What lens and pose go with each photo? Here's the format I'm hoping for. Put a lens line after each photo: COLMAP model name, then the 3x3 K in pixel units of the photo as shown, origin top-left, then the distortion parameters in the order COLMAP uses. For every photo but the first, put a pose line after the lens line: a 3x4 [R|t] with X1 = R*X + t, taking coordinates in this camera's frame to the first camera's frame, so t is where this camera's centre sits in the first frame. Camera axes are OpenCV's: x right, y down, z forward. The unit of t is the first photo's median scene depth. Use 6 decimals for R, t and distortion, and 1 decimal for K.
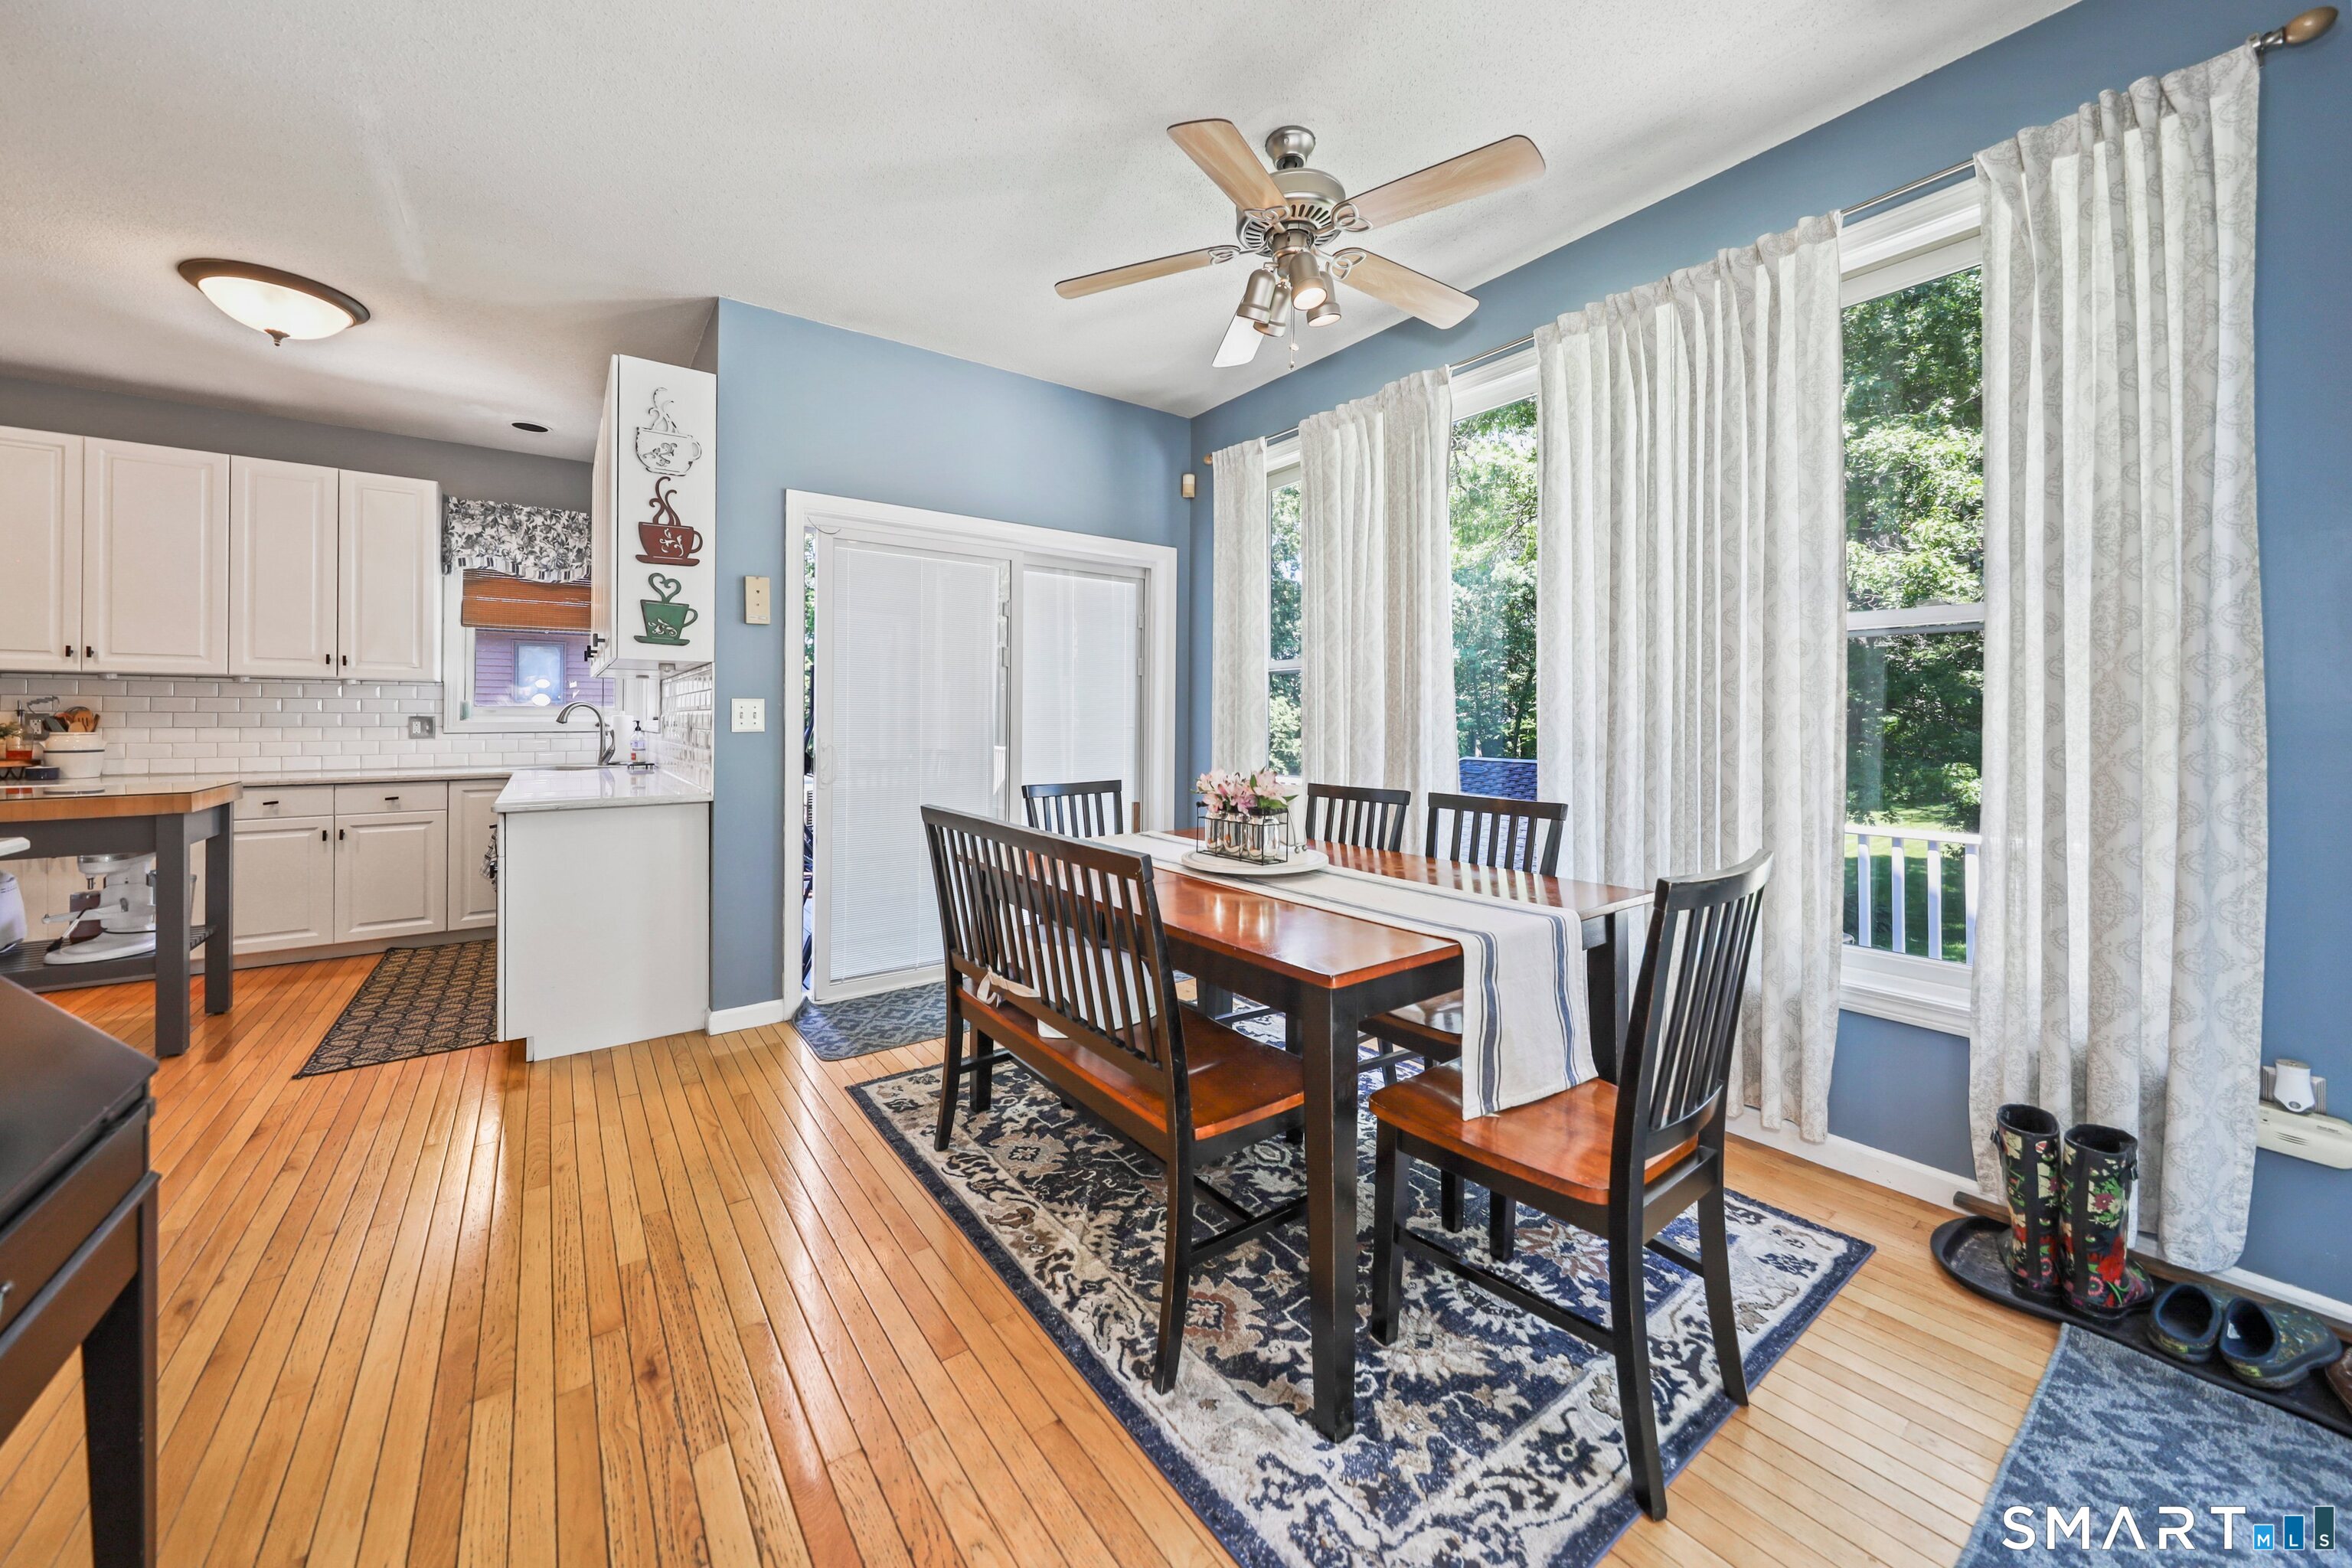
lens RADIAL K [[835.7, 0, 1127.3], [0, 835.7, 726.8], [0, 0, 1]] dist [-0.000365, -0.000066]
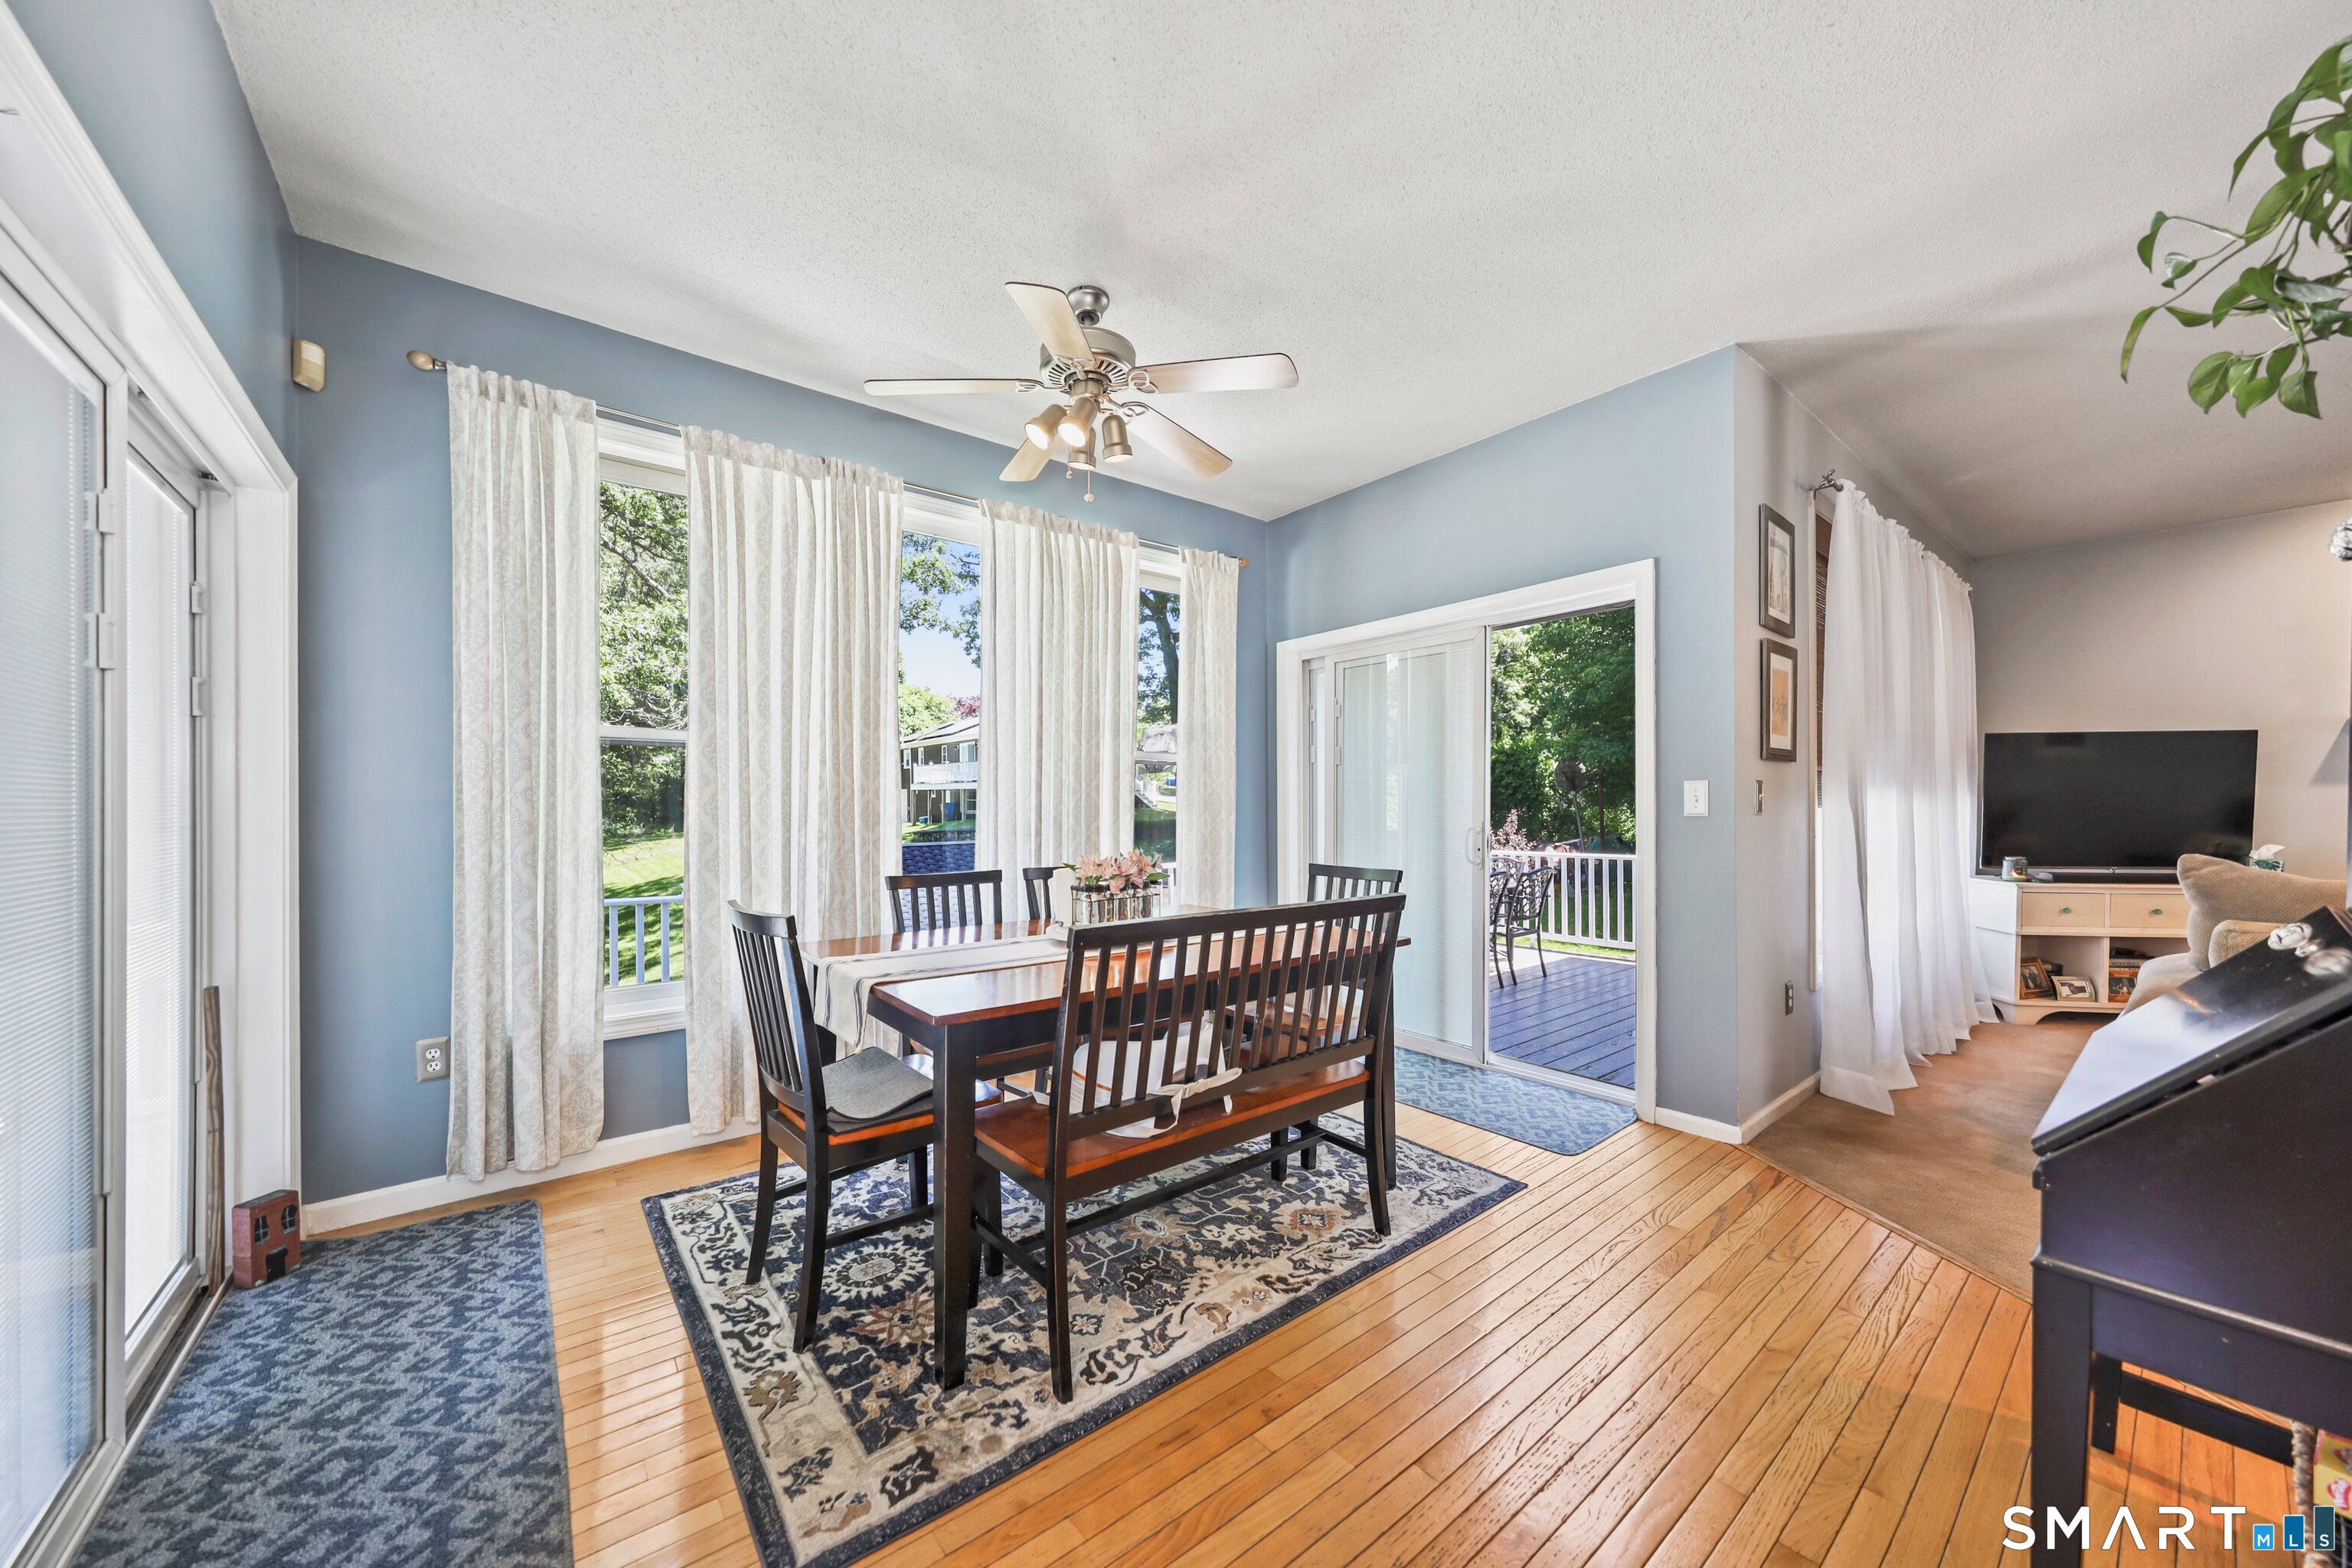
lens RADIAL K [[835.7, 0, 1174.8], [0, 835.7, 800.5], [0, 0, 1]] dist [-0.000365, -0.000066]
pose [[-0.061850, -0.002996, 0.998081, -1.016410], [-0.003290, 0.999991, 0.002798, -0.027922], [-0.998080, -0.003110, -0.061860, 0.999948]]
